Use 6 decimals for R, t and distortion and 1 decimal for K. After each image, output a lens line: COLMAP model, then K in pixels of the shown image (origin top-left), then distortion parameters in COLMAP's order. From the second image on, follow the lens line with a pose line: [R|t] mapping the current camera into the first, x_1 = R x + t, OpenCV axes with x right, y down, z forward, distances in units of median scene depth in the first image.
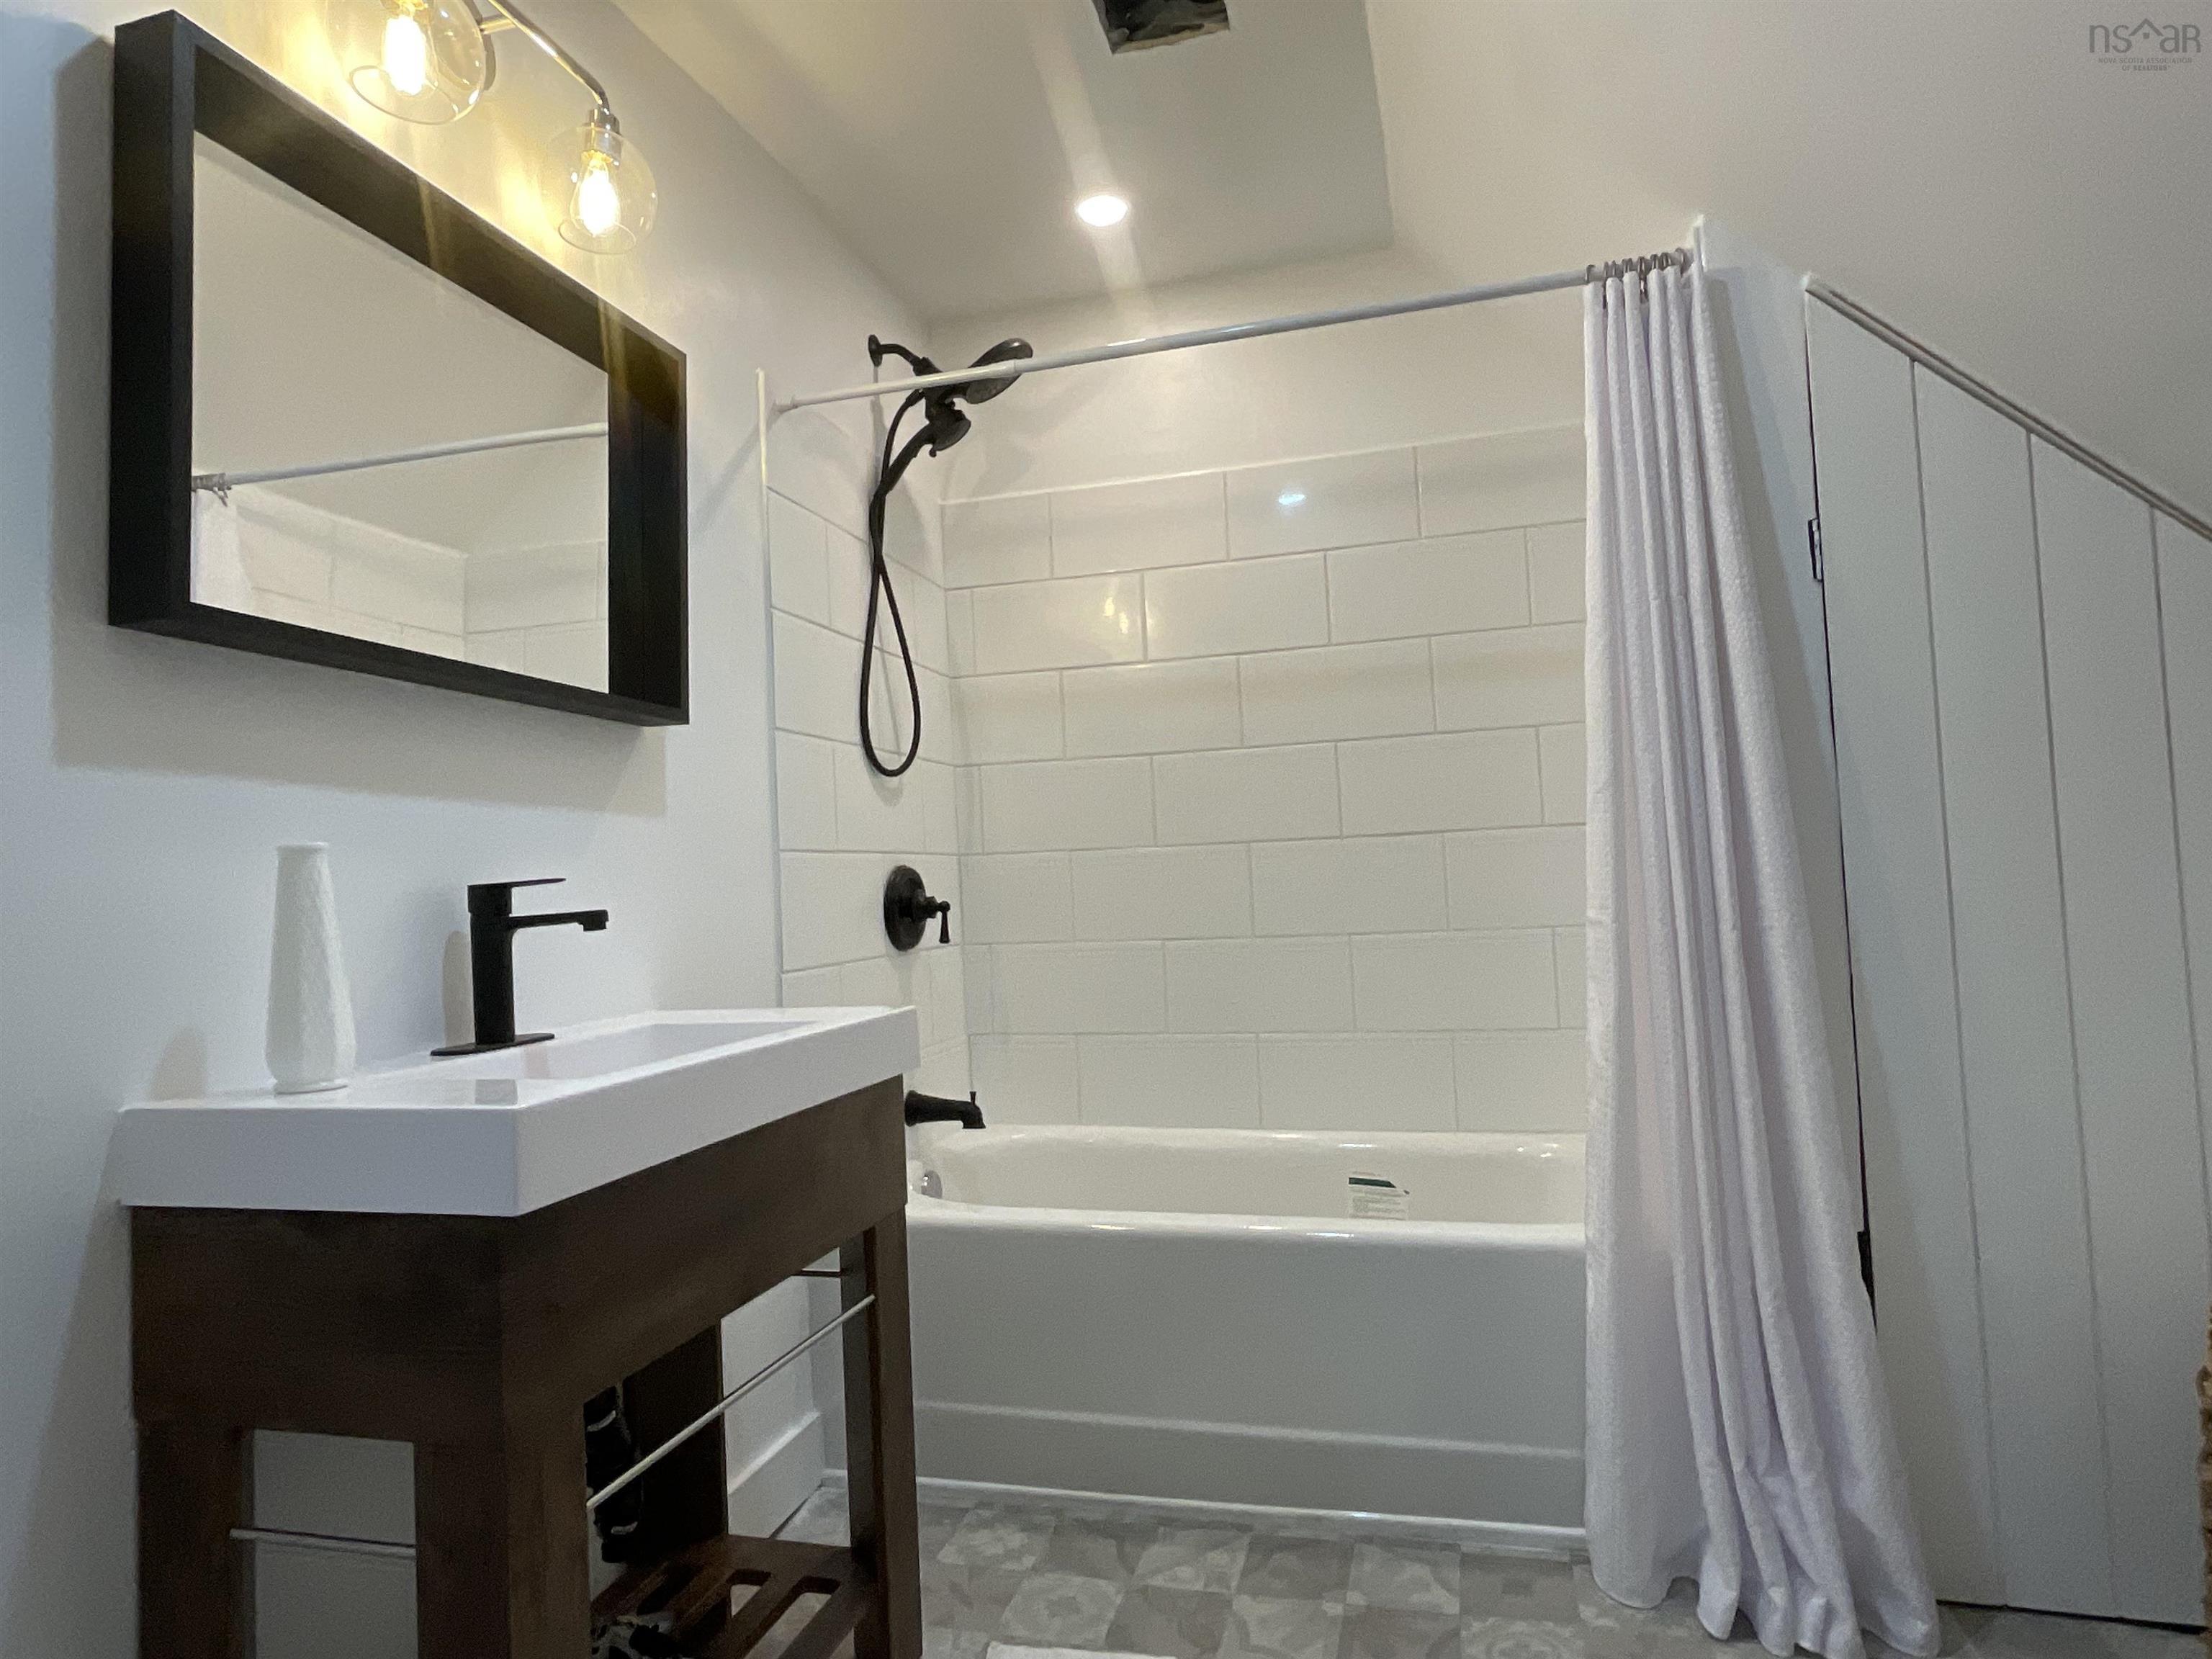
lens RADIAL K [[1257.1, 0, 1128.1], [0, 1257.1, 804.4], [0, 0, 1]] dist [0.000376, 0.002191]
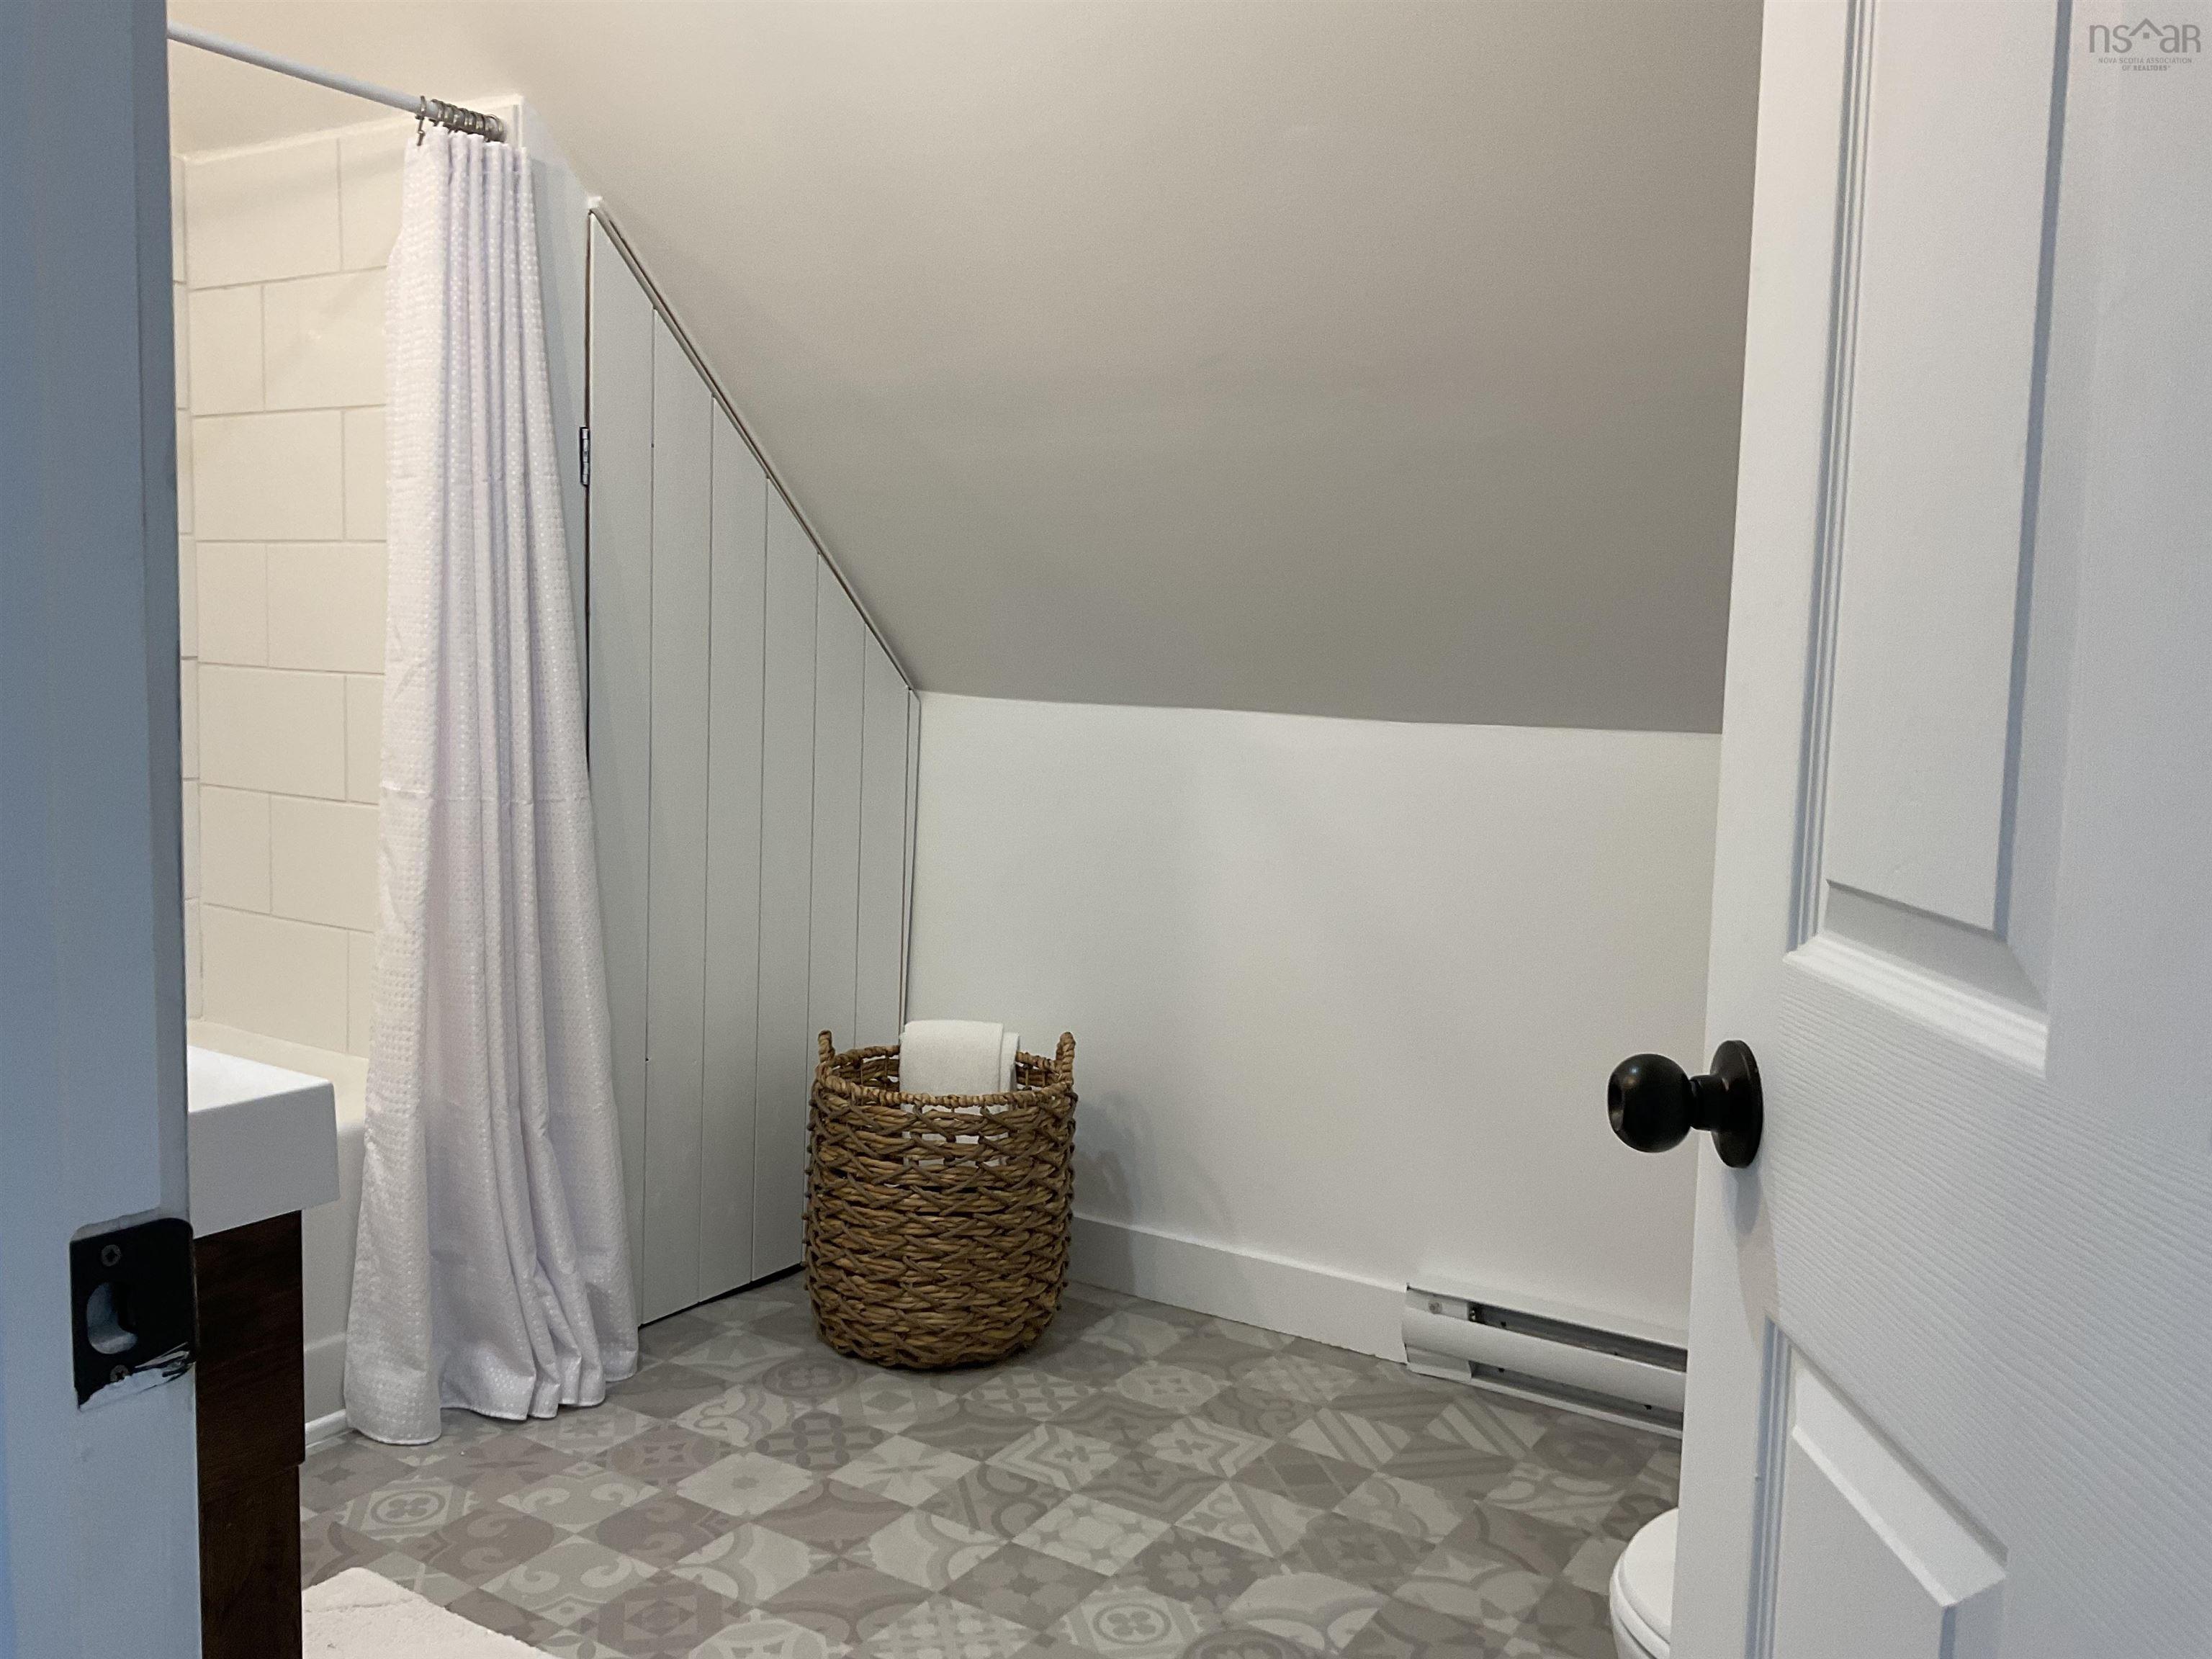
lens RADIAL K [[1824.8, 0, 1107.7], [0, 1824.8, 838.2], [0, 0, 1]] dist [0.083194, -0.165632]
pose [[0.286035, -0.046696, 0.957081, -0.912615], [-0.089104, 0.993188, 0.075087, -0.033877], [-0.954067, -0.106758, 0.279926, 0.082561]]
